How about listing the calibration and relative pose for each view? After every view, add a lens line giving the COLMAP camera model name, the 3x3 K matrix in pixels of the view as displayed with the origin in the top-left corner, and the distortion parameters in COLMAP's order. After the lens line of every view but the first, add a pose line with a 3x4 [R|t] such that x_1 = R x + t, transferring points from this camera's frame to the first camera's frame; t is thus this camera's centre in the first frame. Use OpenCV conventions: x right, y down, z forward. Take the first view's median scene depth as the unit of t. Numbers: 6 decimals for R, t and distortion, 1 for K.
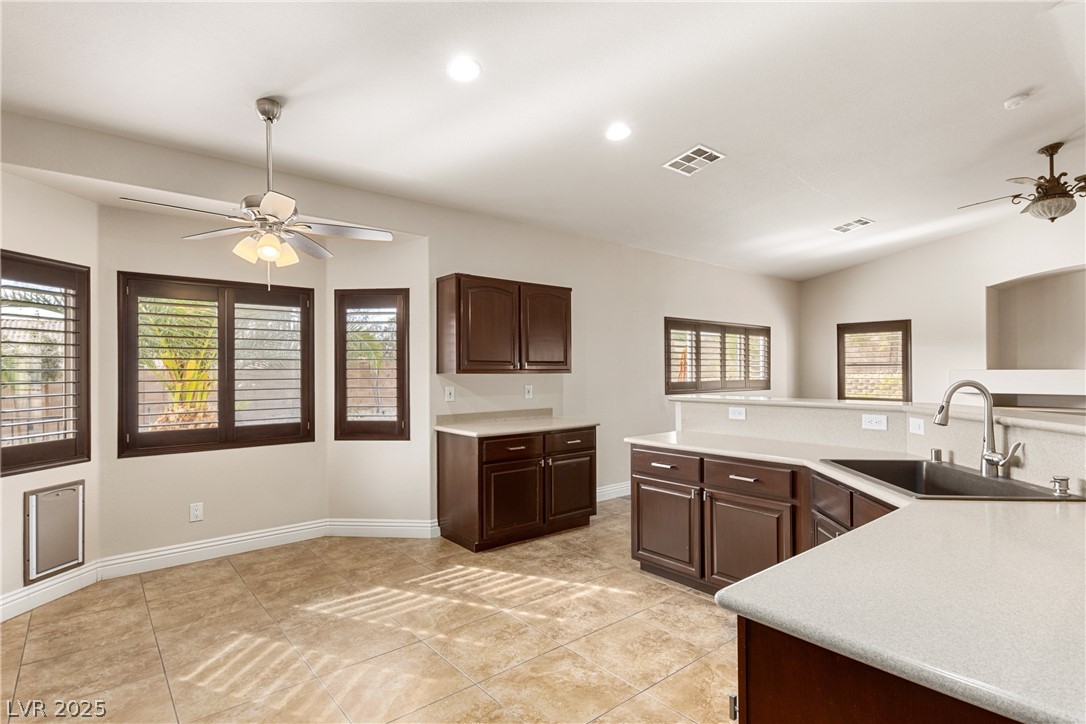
lens RADIAL K [[547.7, 0, 548.5], [0, 547.7, 370.4], [0, 0, 1]] dist [0.007852, -0.000606]
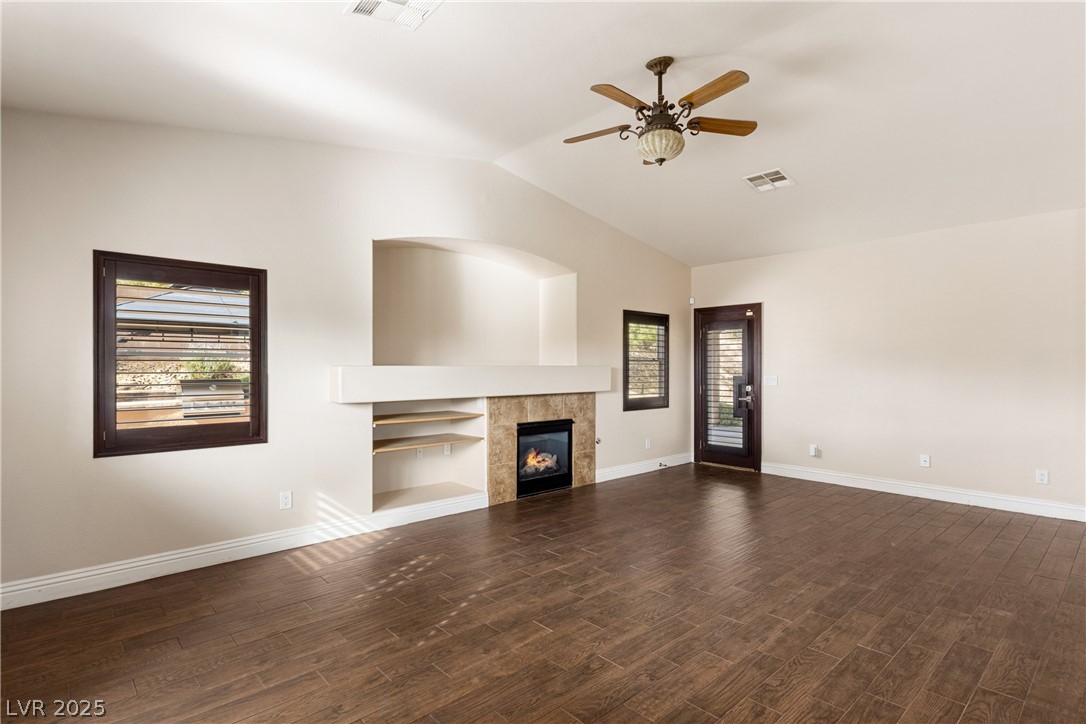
lens RADIAL K [[547.7, 0, 548.5], [0, 547.7, 370.4], [0, 0, 1]] dist [0.007852, -0.000606]
pose [[-0.039441, -0.005754, 0.999205, 0.185716], [-0.000696, 0.999983, 0.005731, 0.000945], [-0.999222, -0.000470, -0.039444, 1.179304]]
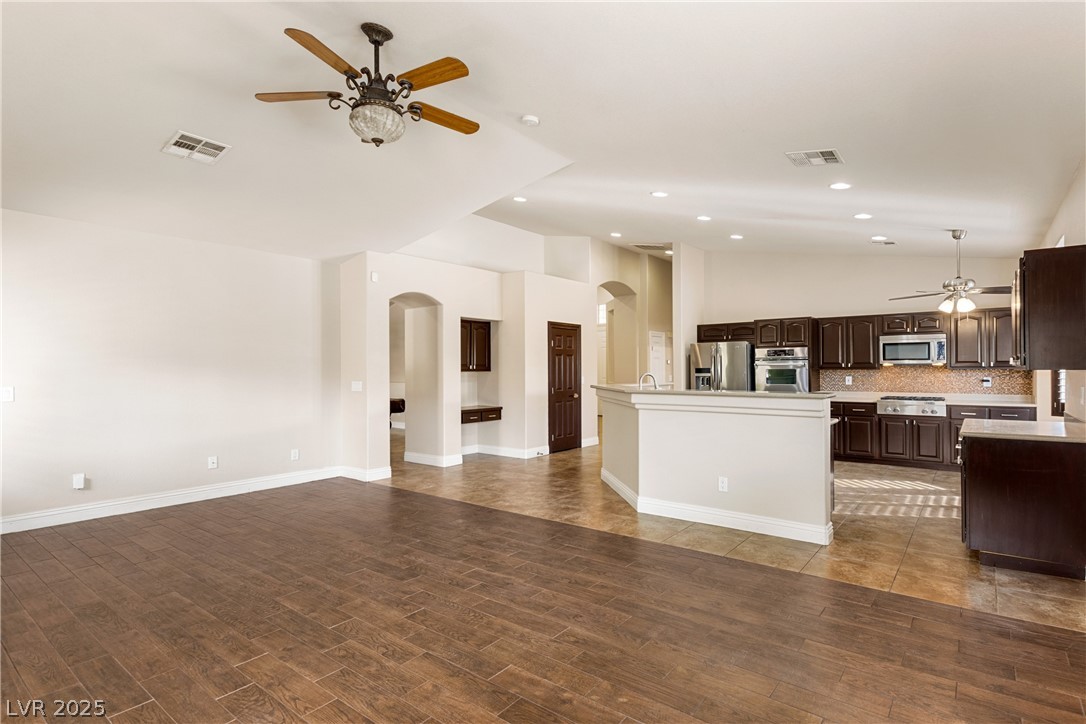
lens RADIAL K [[547.7, 0, 548.5], [0, 547.7, 370.4], [0, 0, 1]] dist [0.007852, -0.000606]
pose [[-0.979287, 0.008334, -0.202307, 0.849771], [0.008227, 0.999965, 0.001369, -0.000436], [0.202312, -0.000324, -0.979321, 1.683674]]
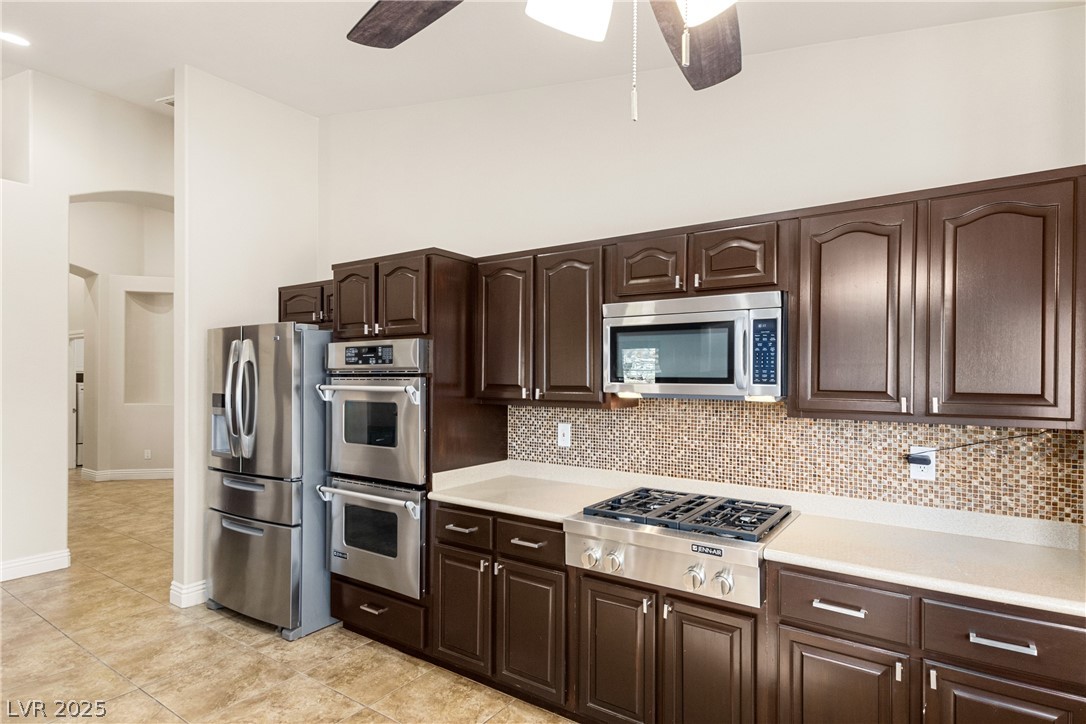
lens RADIAL K [[569.1, 0, 557.9], [0, 569.1, 378.1], [0, 0, 1]] dist [0.019368, 0.000047]
pose [[-0.964130, -0.004340, -0.265394, -0.255922], [-0.004282, 0.999991, -0.000797, -0.022448], [0.265395, 0.000368, -0.964140, 0.792540]]
